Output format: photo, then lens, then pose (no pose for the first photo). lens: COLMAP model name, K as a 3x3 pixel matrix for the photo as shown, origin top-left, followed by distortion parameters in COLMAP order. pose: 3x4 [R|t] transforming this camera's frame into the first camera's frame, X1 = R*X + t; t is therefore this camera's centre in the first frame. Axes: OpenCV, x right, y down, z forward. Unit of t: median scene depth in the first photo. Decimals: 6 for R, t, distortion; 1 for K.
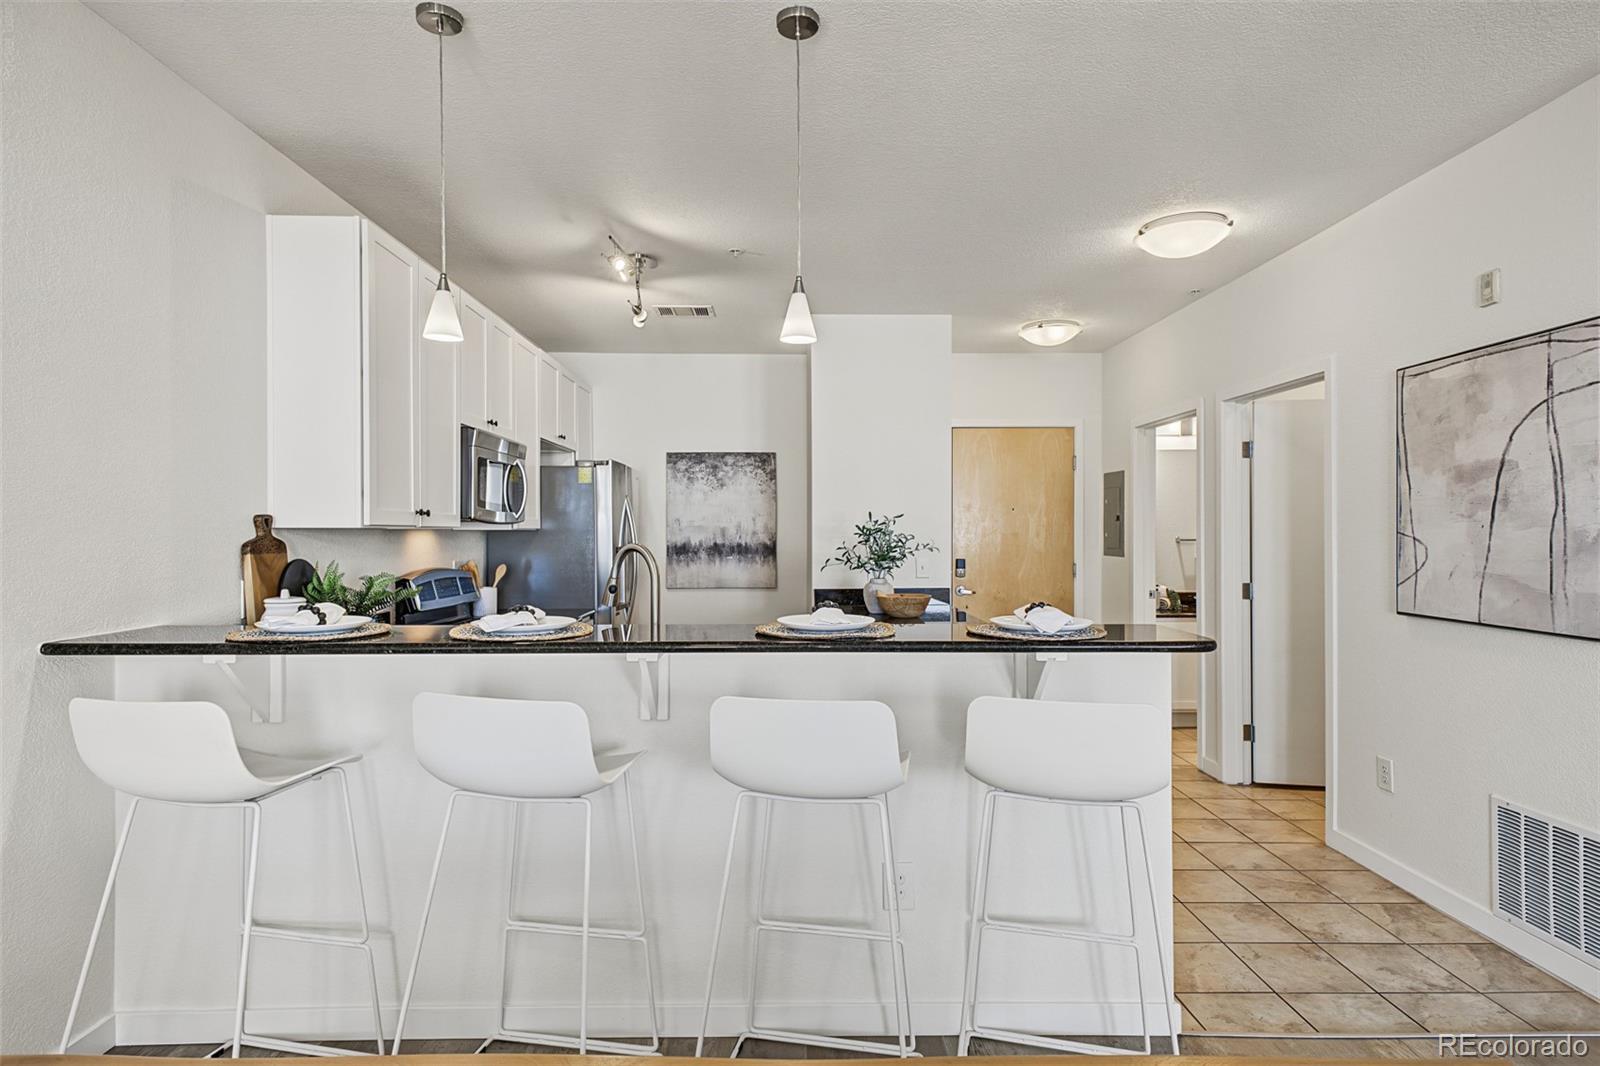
lens RADIAL K [[849.0, 0, 797.0], [0, 849.0, 547.4], [0, 0, 1]] dist [0.010041, 0.001017]
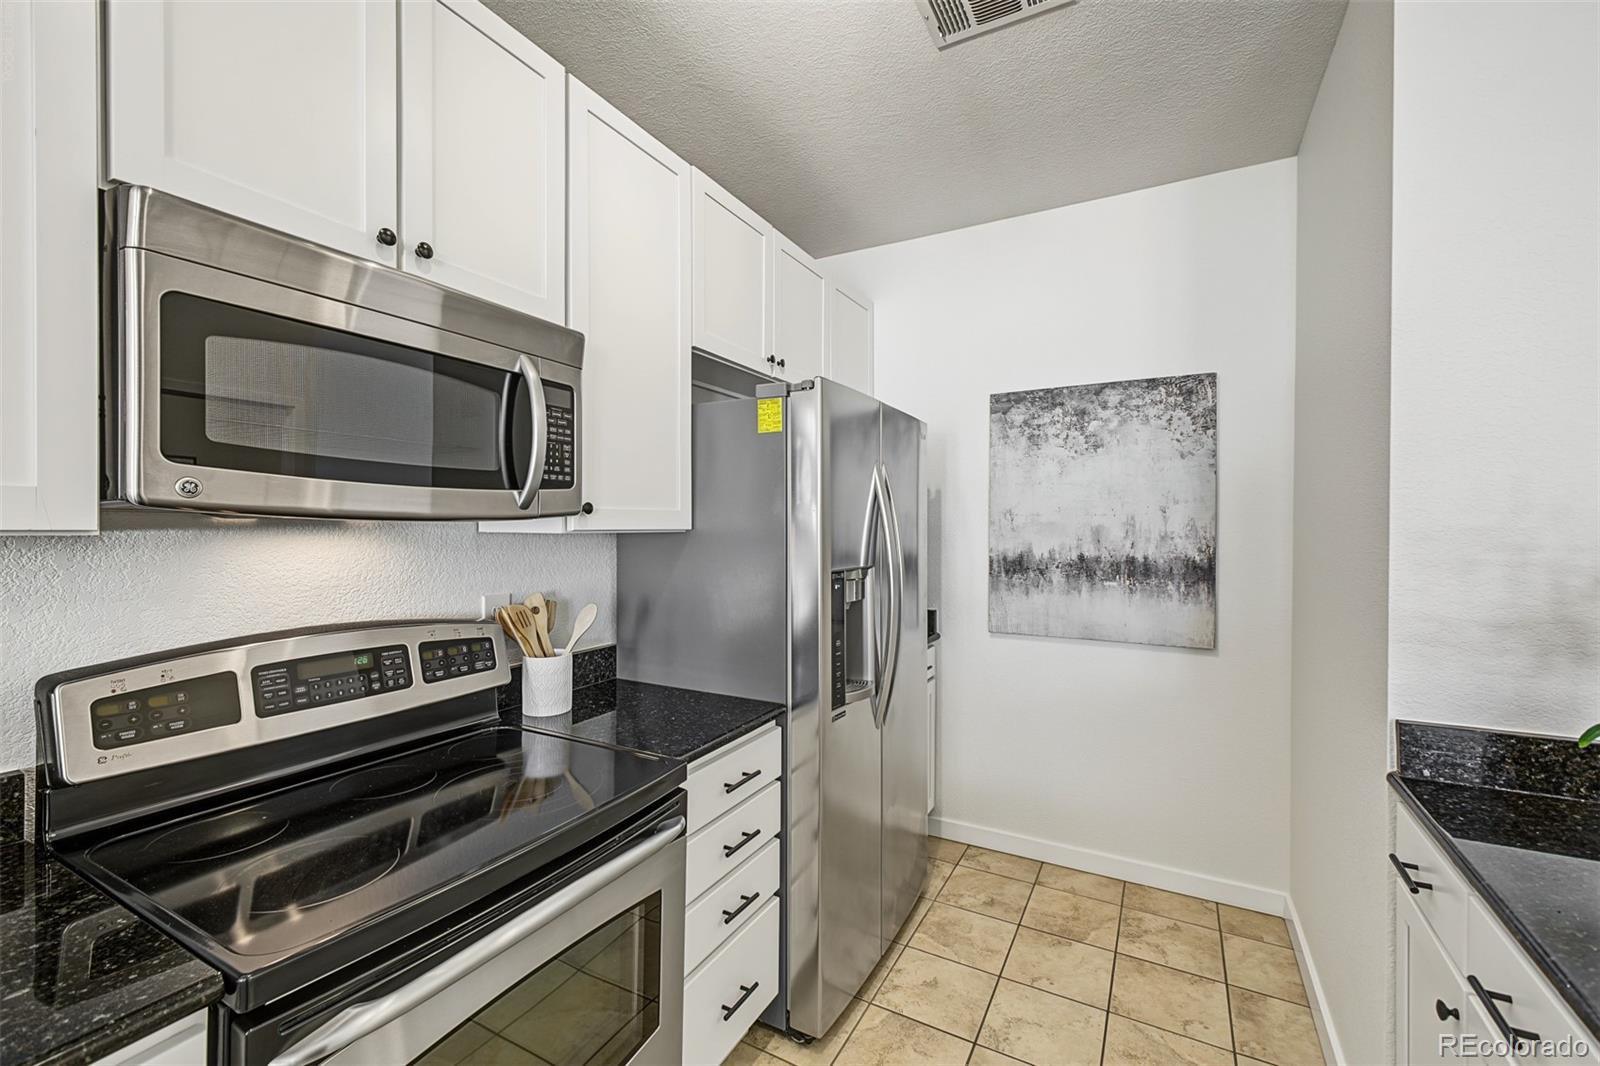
lens RADIAL K [[681.7, 0, 803.0], [0, 681.7, 533.2], [0, 0, 1]] dist [0.024248, 0.000131]
pose [[0.872964, 0.007694, -0.487723, -0.049127], [-0.012122, 0.999909, -0.005922, -0.018098], [0.487633, 0.011081, 0.872978, 0.680136]]
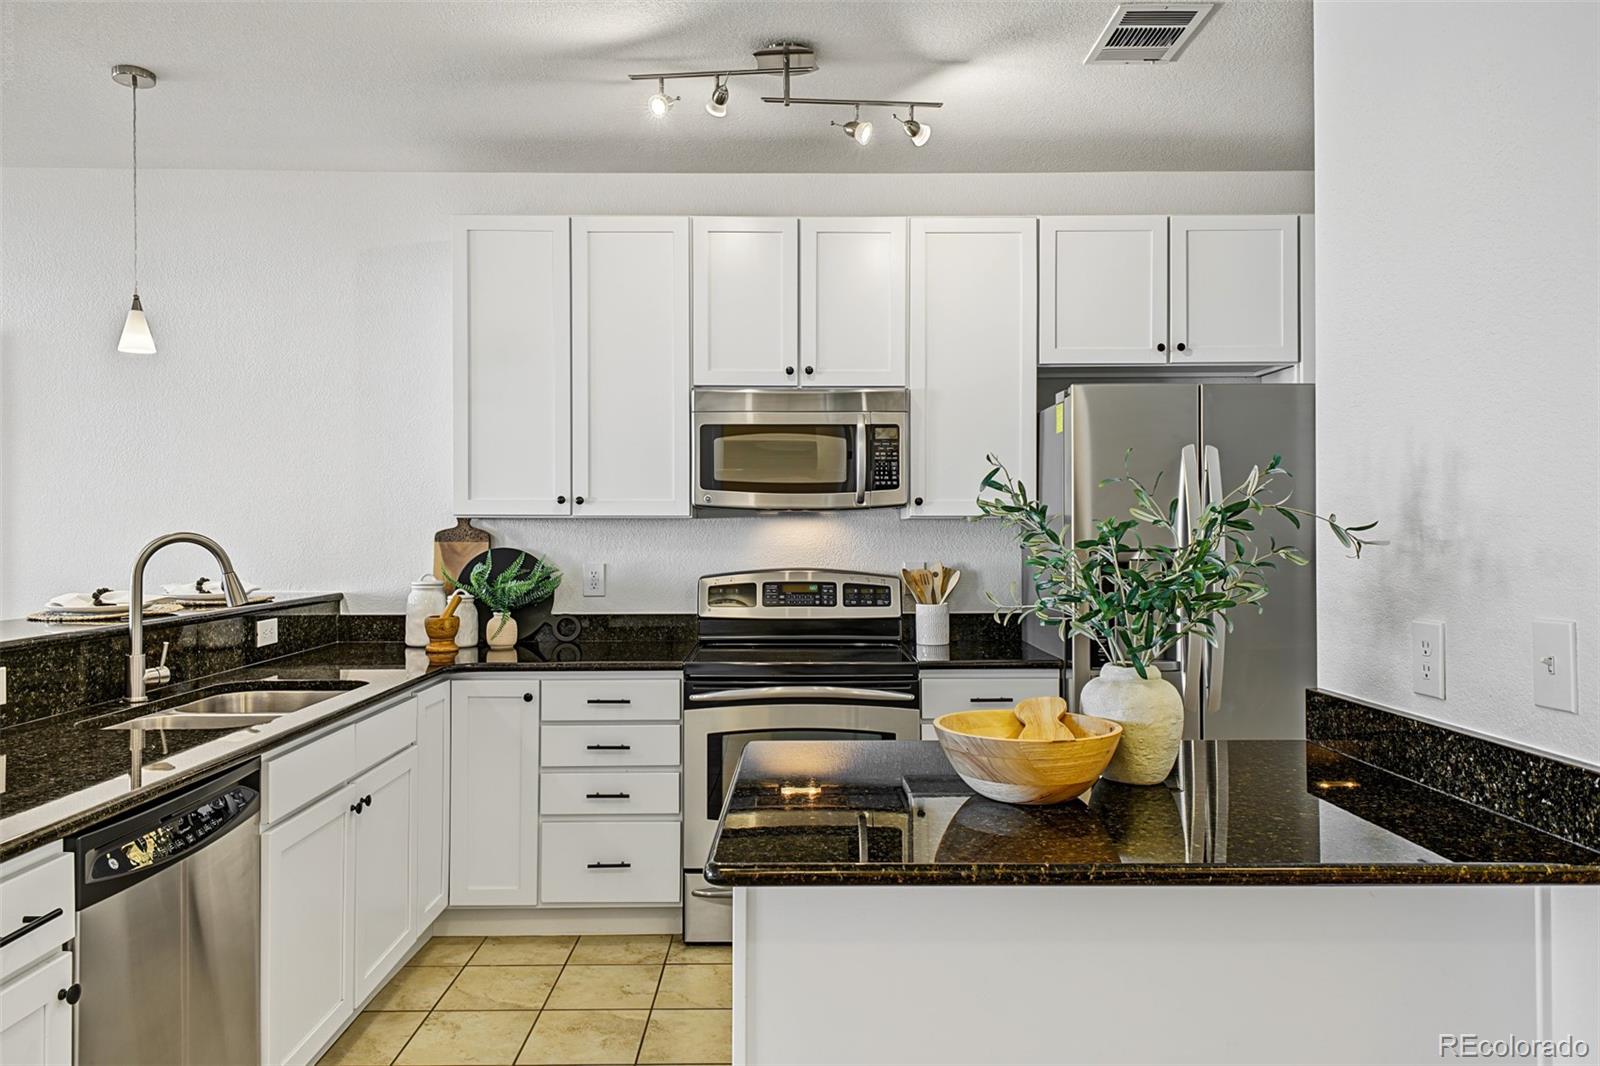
lens RADIAL K [[1078.0, 0, 801.8], [0, 1078.0, 535.0], [0, 0, 1]] dist [0.019797, -0.006040]
pose [[0.000557, 0.006523, -0.999979, 0.458213], [-0.016240, 0.999847, 0.006513, -0.010571], [0.999868, 0.016236, 0.000663, 0.826503]]
